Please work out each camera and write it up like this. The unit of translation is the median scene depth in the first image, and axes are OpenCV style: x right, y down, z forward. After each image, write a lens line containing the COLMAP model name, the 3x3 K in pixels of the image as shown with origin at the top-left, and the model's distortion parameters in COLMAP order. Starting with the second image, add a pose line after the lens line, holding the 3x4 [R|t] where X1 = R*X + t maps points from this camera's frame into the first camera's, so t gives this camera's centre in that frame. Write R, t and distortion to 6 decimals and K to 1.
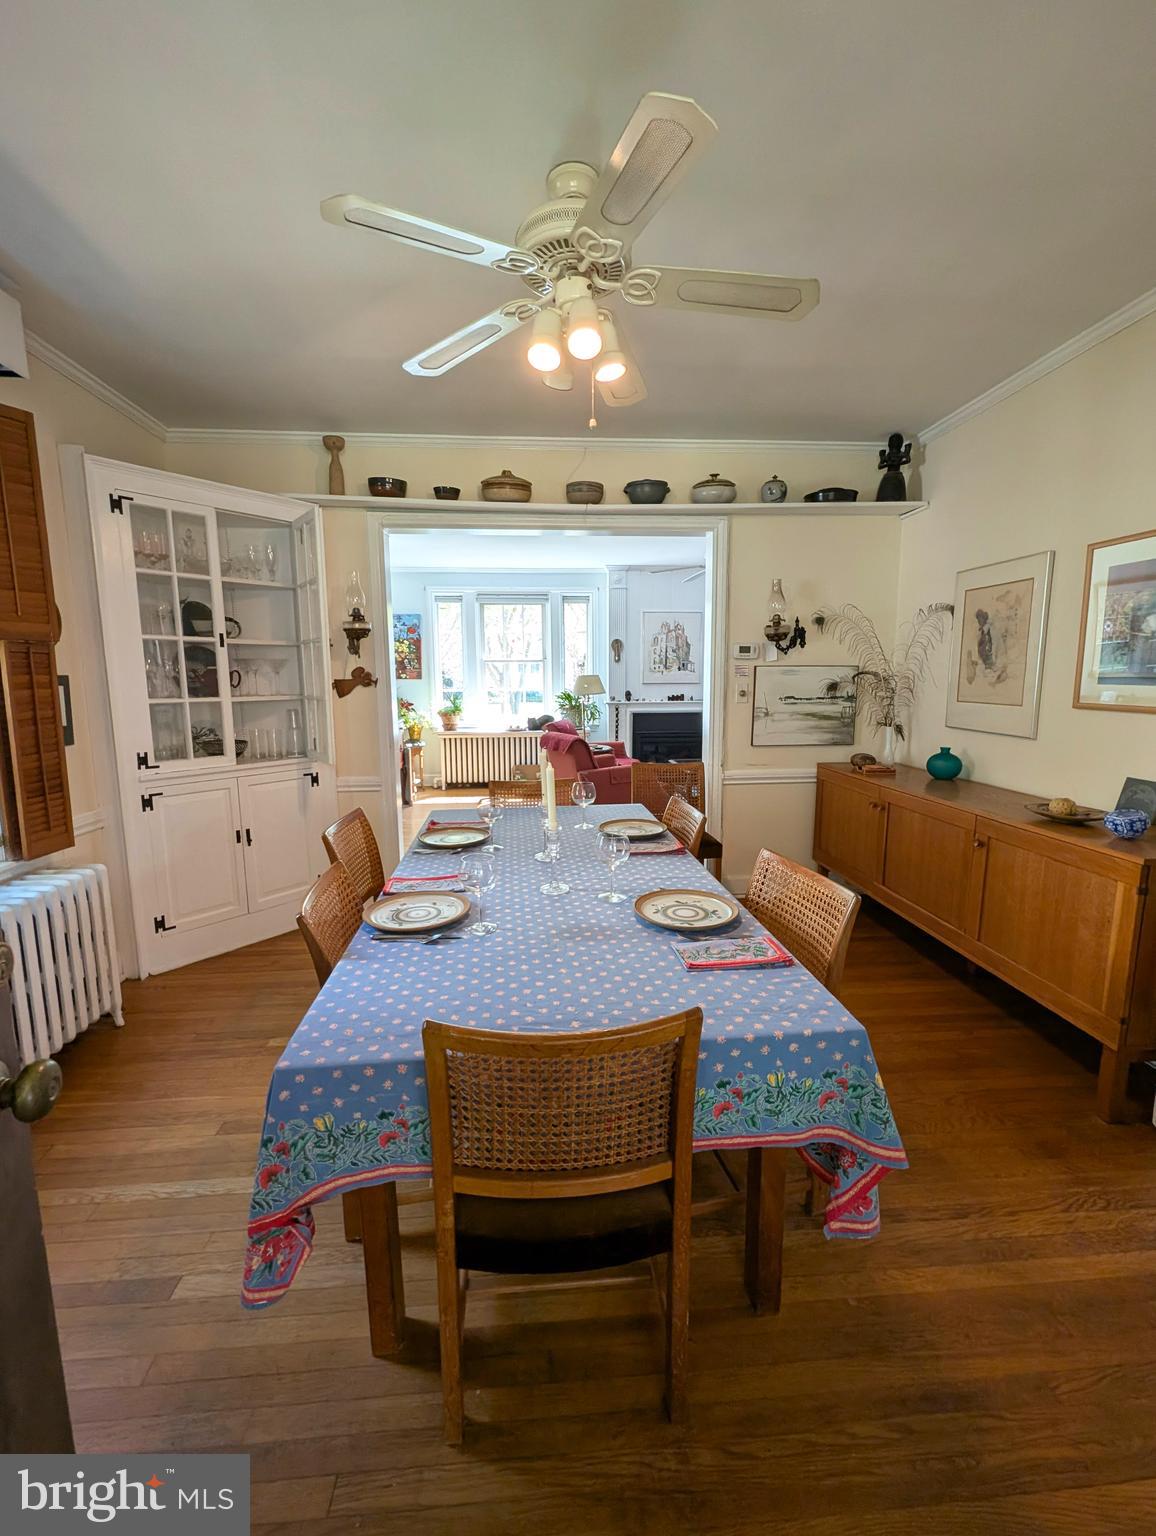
lens RADIAL K [[640.1, 0, 578.0], [0, 640.1, 768.0], [0, 0, 1]] dist [0.000947, 0.000249]
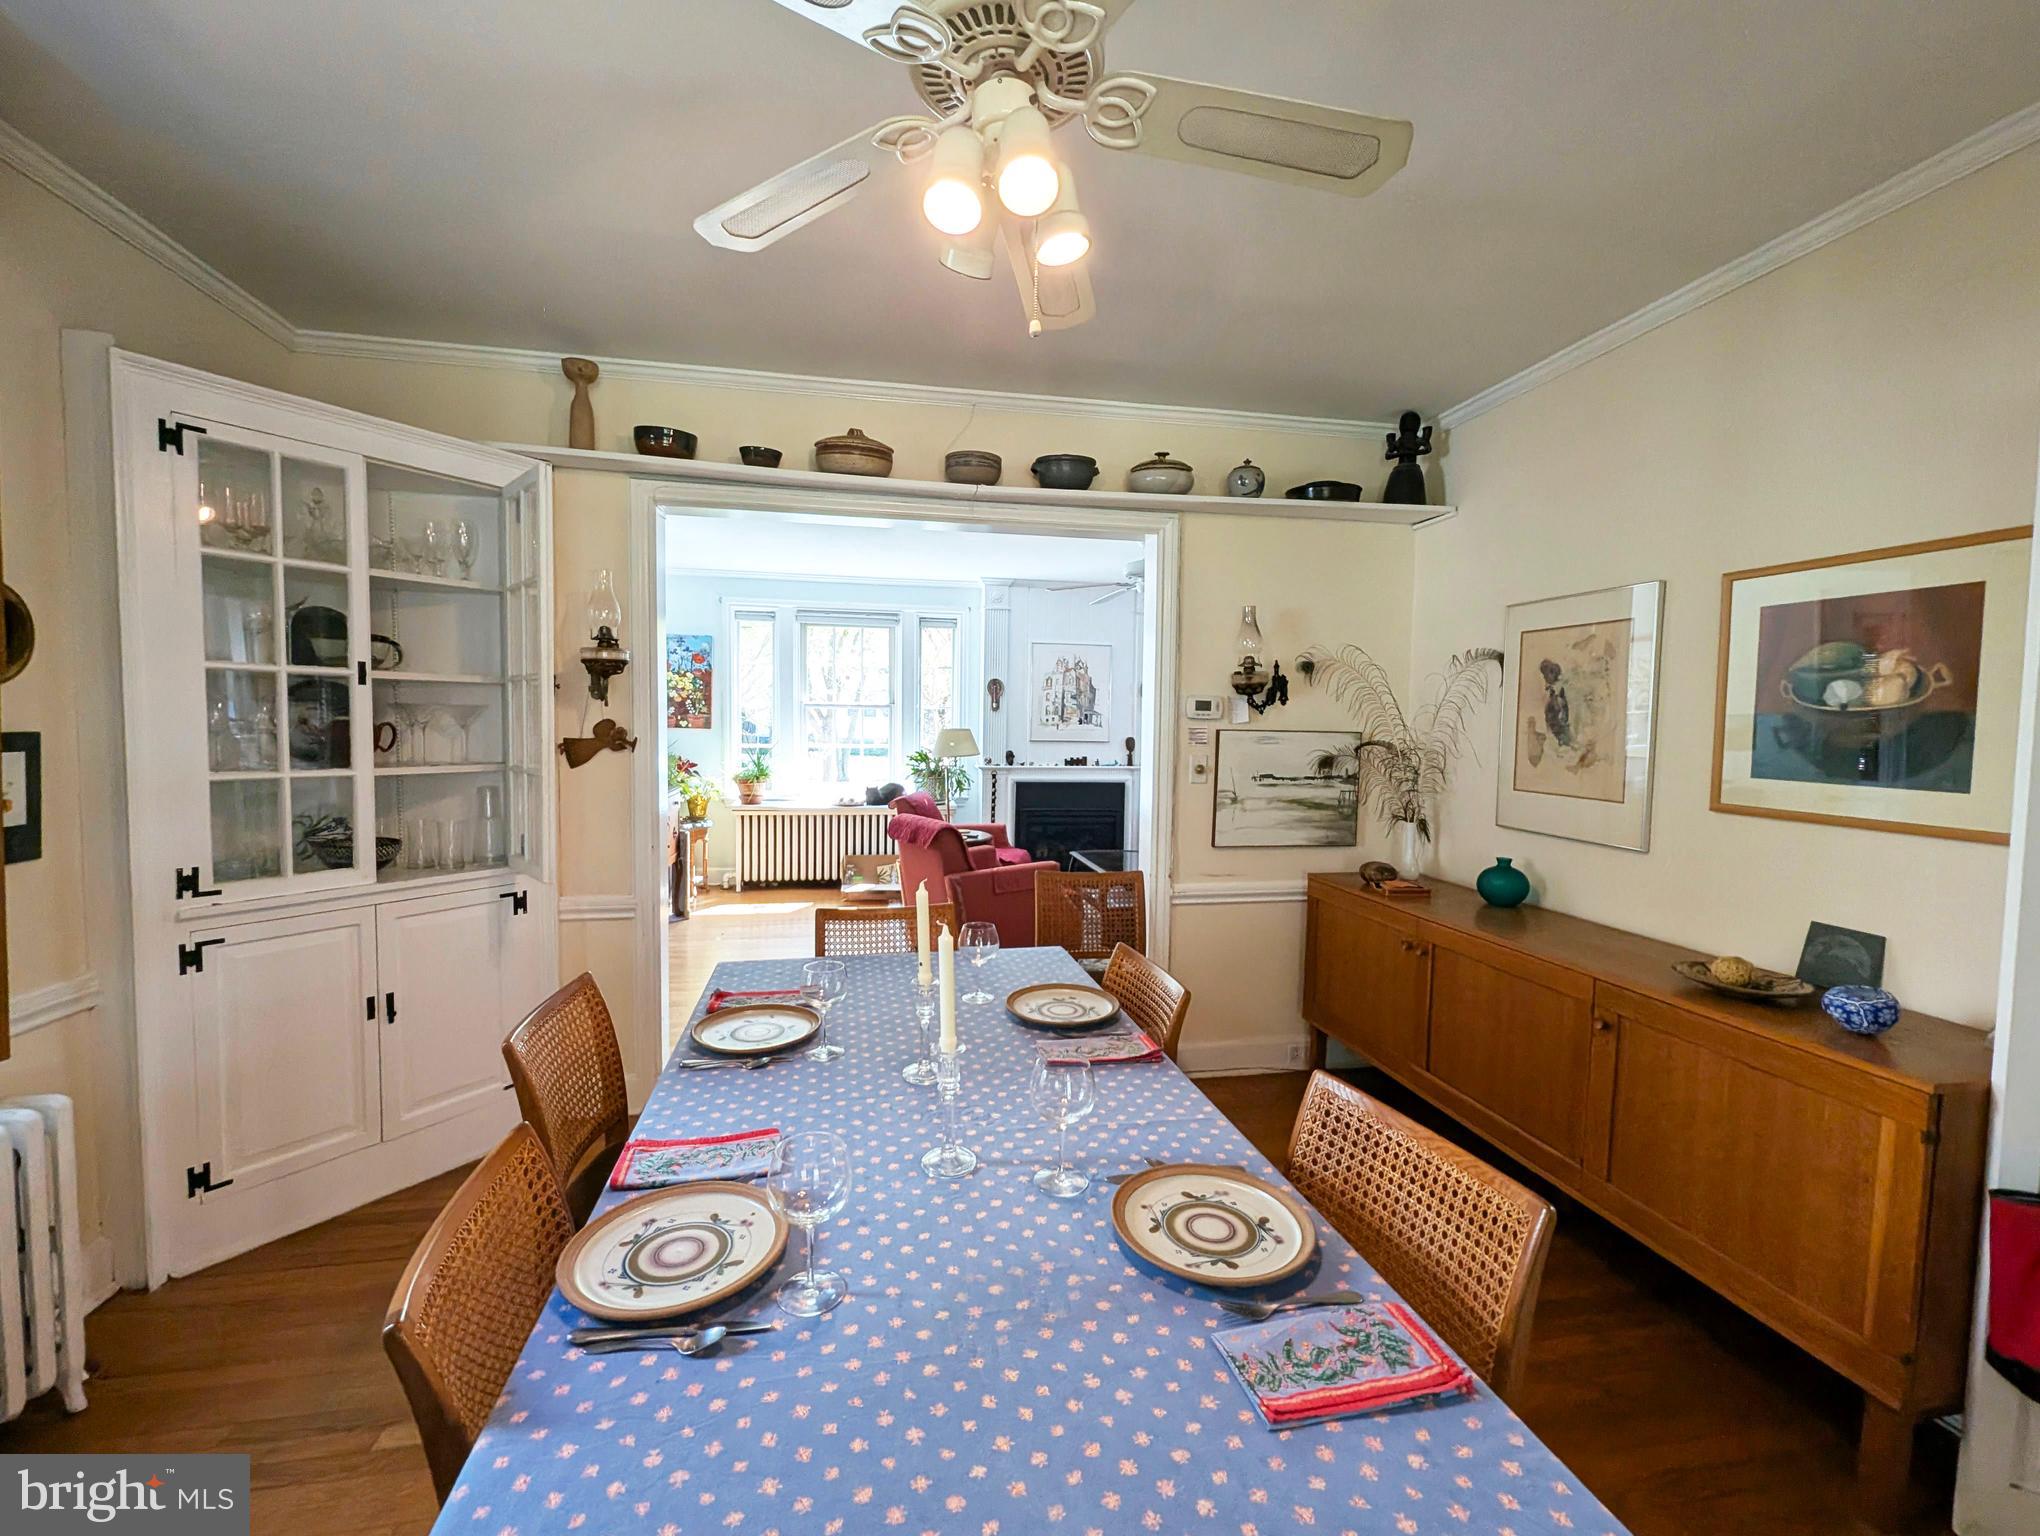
lens RADIAL K [[850.1, 0, 1018.2], [0, 850.1, 767.0], [0, 0, 1]] dist [0.000947, 0.000249]
pose [[0.993959, 0.015802, 0.108609, -0.035432], [-0.006093, 0.996000, -0.089149, -0.043748], [-0.109584, 0.087949, 0.990079, 0.152615]]
